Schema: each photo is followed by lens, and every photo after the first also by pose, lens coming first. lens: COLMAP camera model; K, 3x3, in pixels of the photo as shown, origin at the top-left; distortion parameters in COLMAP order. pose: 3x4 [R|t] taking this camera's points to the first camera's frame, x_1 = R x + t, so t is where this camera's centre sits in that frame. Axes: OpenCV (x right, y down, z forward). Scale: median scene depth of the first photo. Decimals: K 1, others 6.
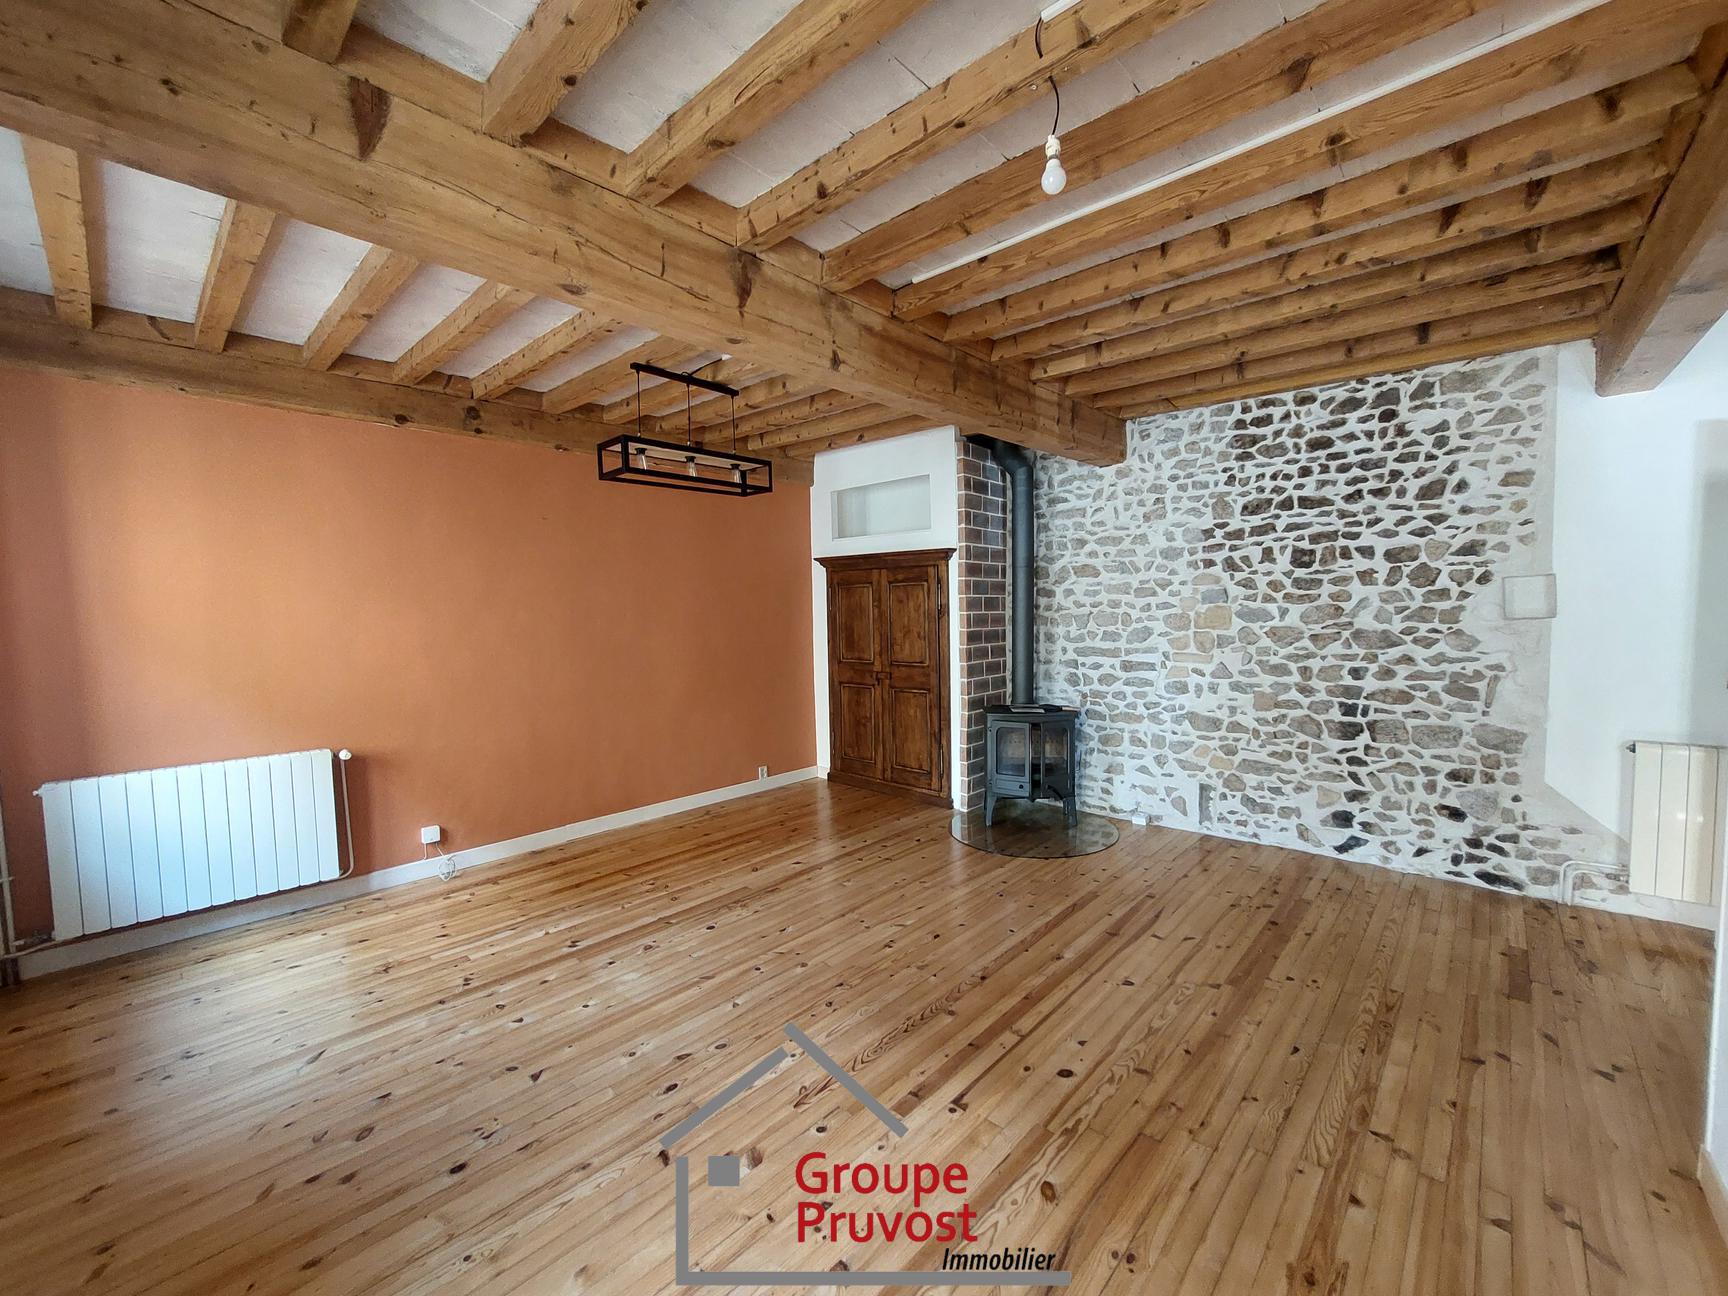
lens RADIAL K [[695.0, 0, 864.1], [0, 695.0, 648.0], [0, 0, 1]] dist [-0.000989, -0.000009]
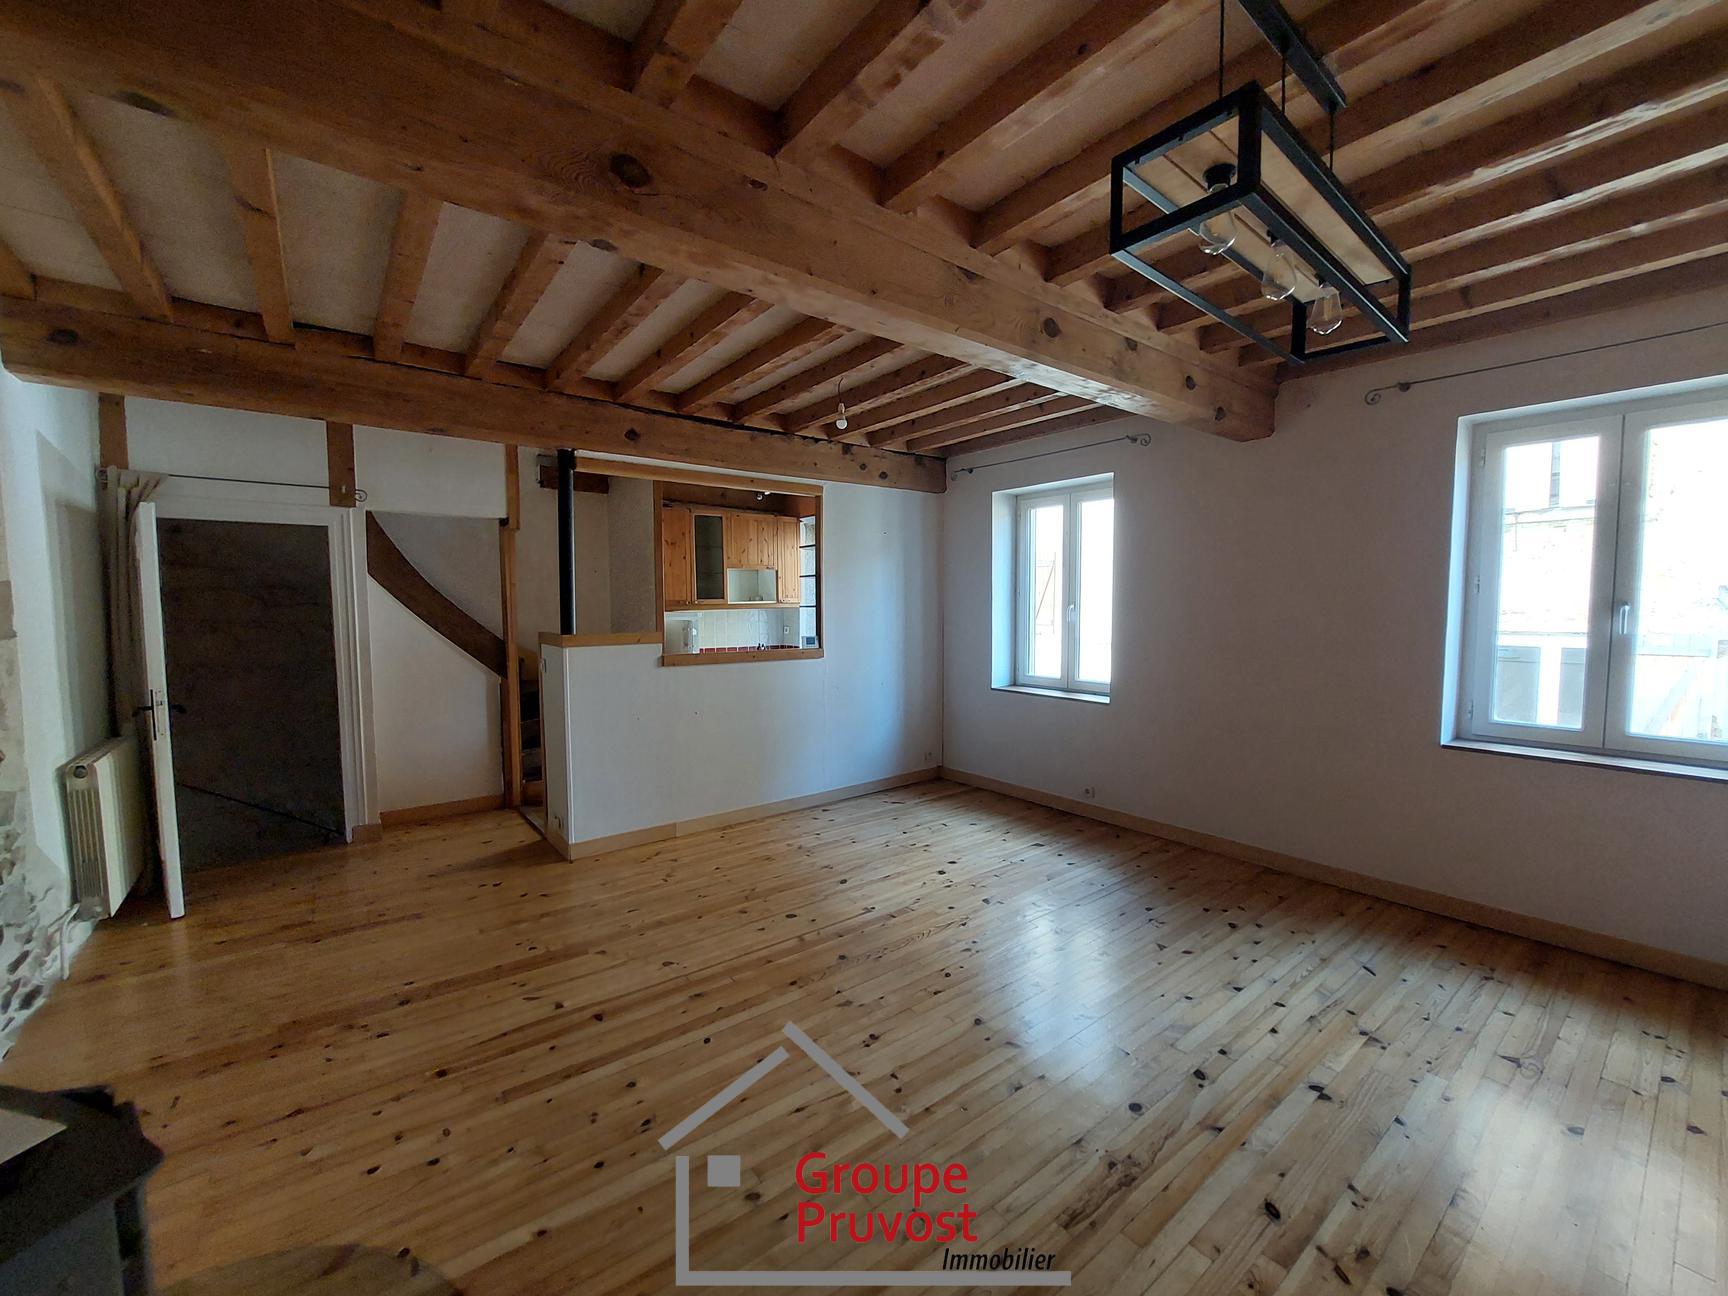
lens RADIAL K [[695.0, 0, 866.4], [0, 695.0, 650.6], [0, 0, 1]] dist [-0.000989, -0.000009]
pose [[-0.988182, 0.007416, 0.153103, -0.095921], [0.026120, 0.992367, 0.120519, -0.125069], [-0.151040, 0.123093, -0.980834, 2.059937]]
